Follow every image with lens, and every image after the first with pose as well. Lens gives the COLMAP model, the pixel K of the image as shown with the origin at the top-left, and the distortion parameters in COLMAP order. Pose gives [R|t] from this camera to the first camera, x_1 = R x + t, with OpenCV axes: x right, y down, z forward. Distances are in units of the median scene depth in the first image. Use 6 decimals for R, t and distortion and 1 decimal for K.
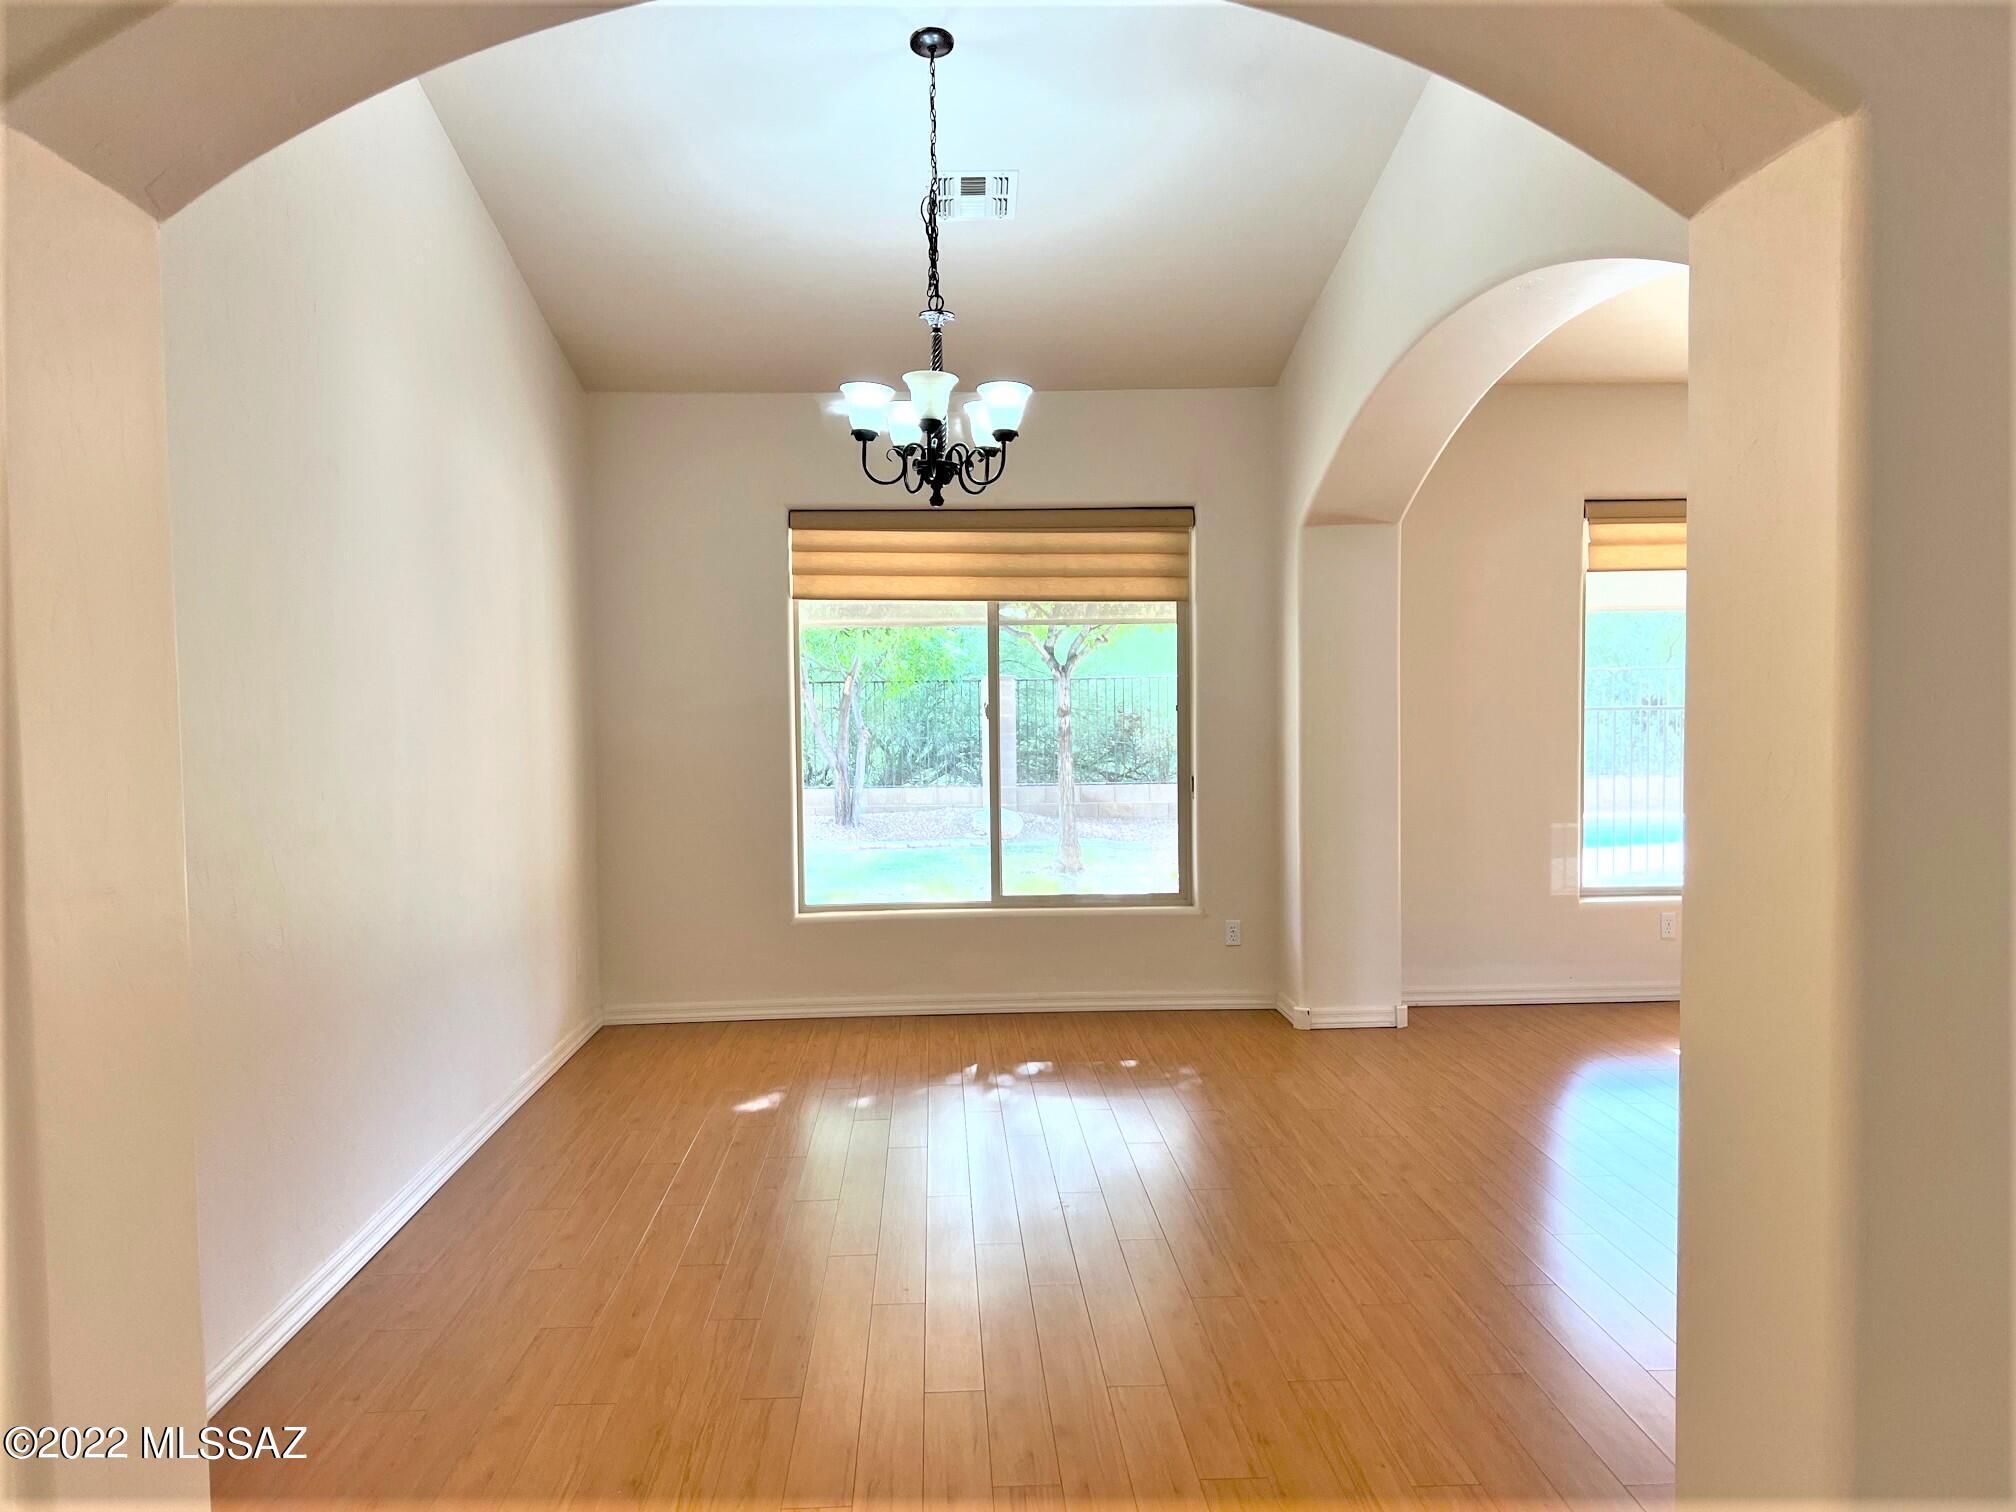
lens RADIAL K [[1426.2, 0, 1008.0], [0, 1426.2, 756.0], [0, 0, 1]] dist [-0.000546, -0.009552]
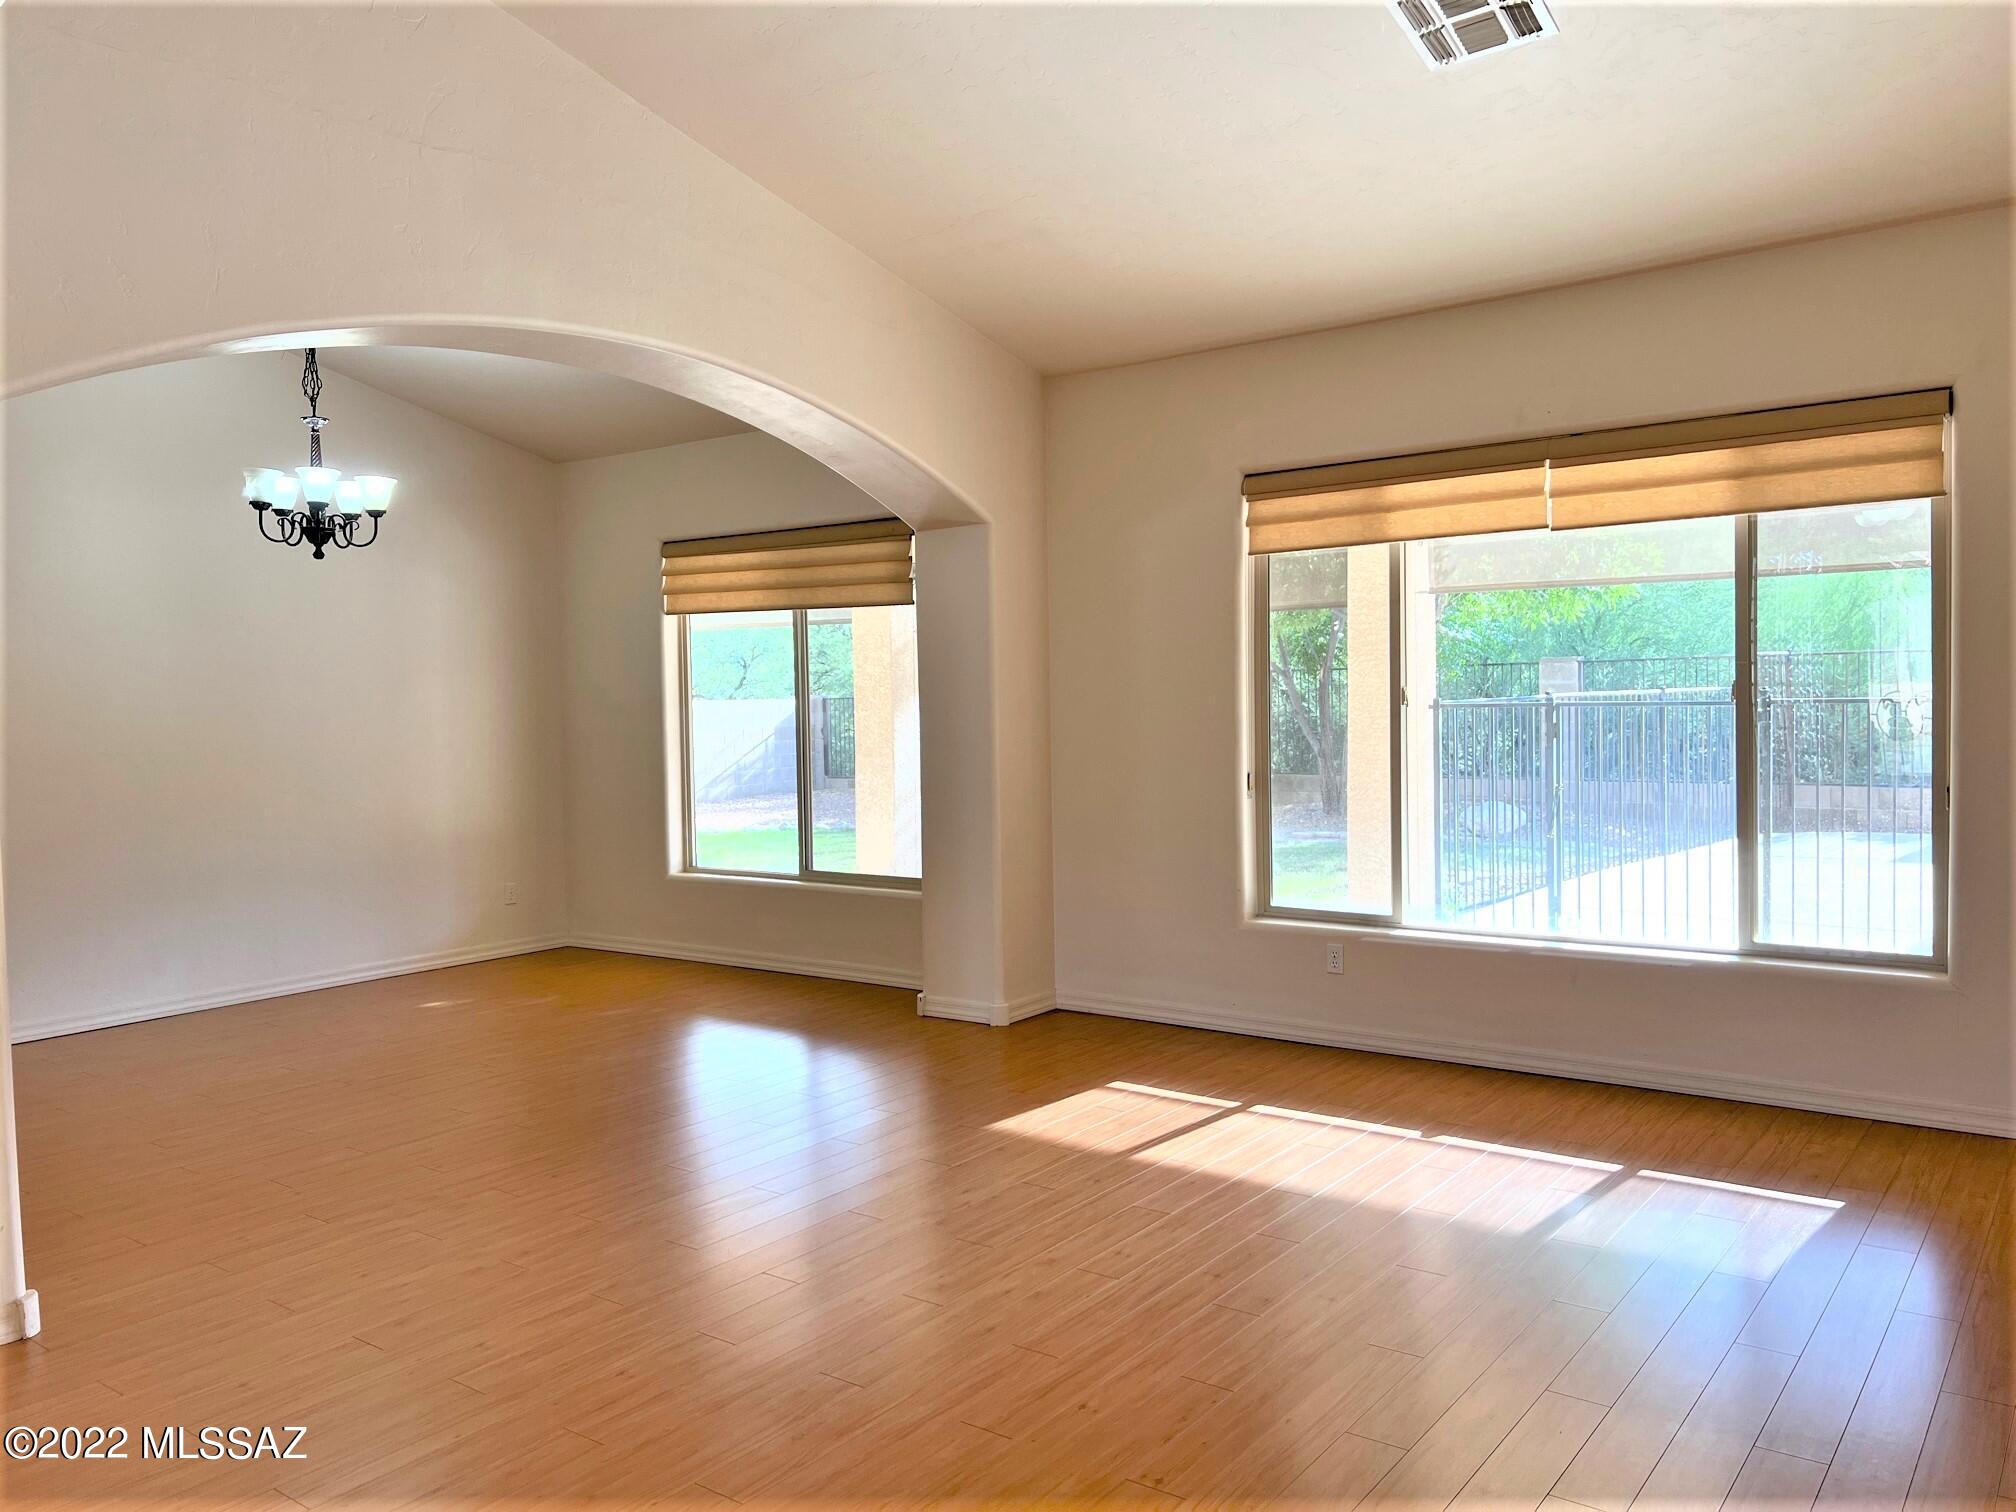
lens RADIAL K [[1491.3, 0, 1080.6], [0, 1491.3, 722.3], [0, 0, 1]] dist [0.003587, -0.004546]
pose [[0.795345, 0.011325, -0.606051, 0.921910], [-0.021242, 0.999732, -0.009195, -0.013161], [0.605784, 0.020186, 0.795373, 0.198481]]
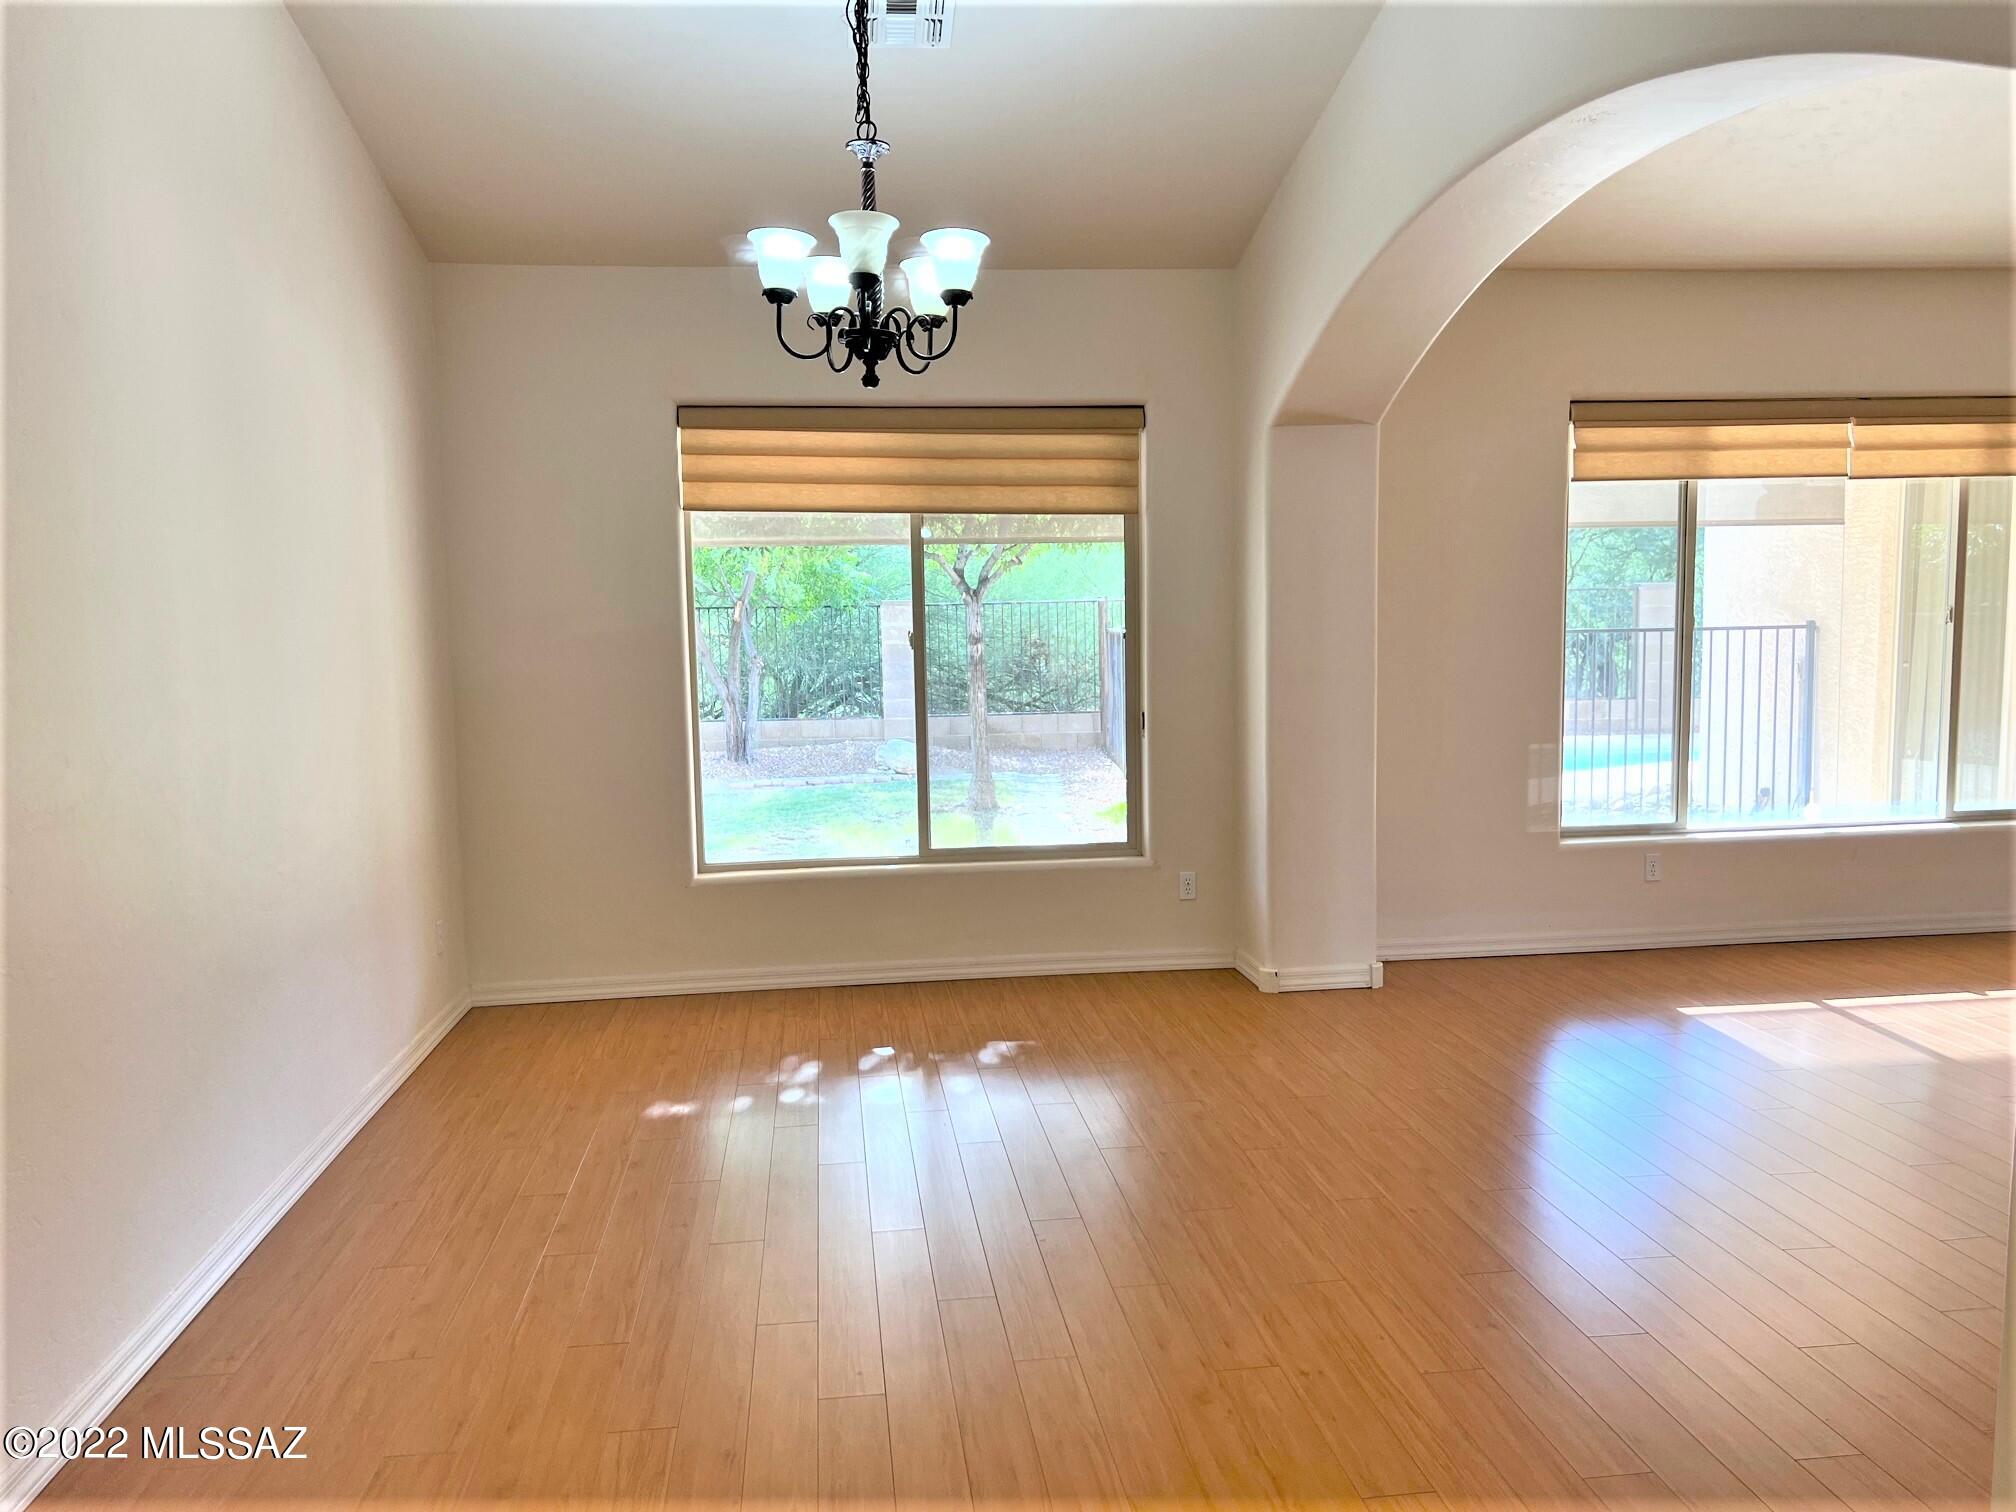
lens RADIAL K [[1426.2, 0, 1008.0], [0, 1426.2, 756.0], [0, 0, 1]] dist [-0.000546, -0.009552]
pose [[0.996782, -0.012983, 0.079096, -0.026451], [0.008823, 0.998571, 0.052711, -0.006118], [-0.079667, -0.051843, 0.995472, 0.123095]]
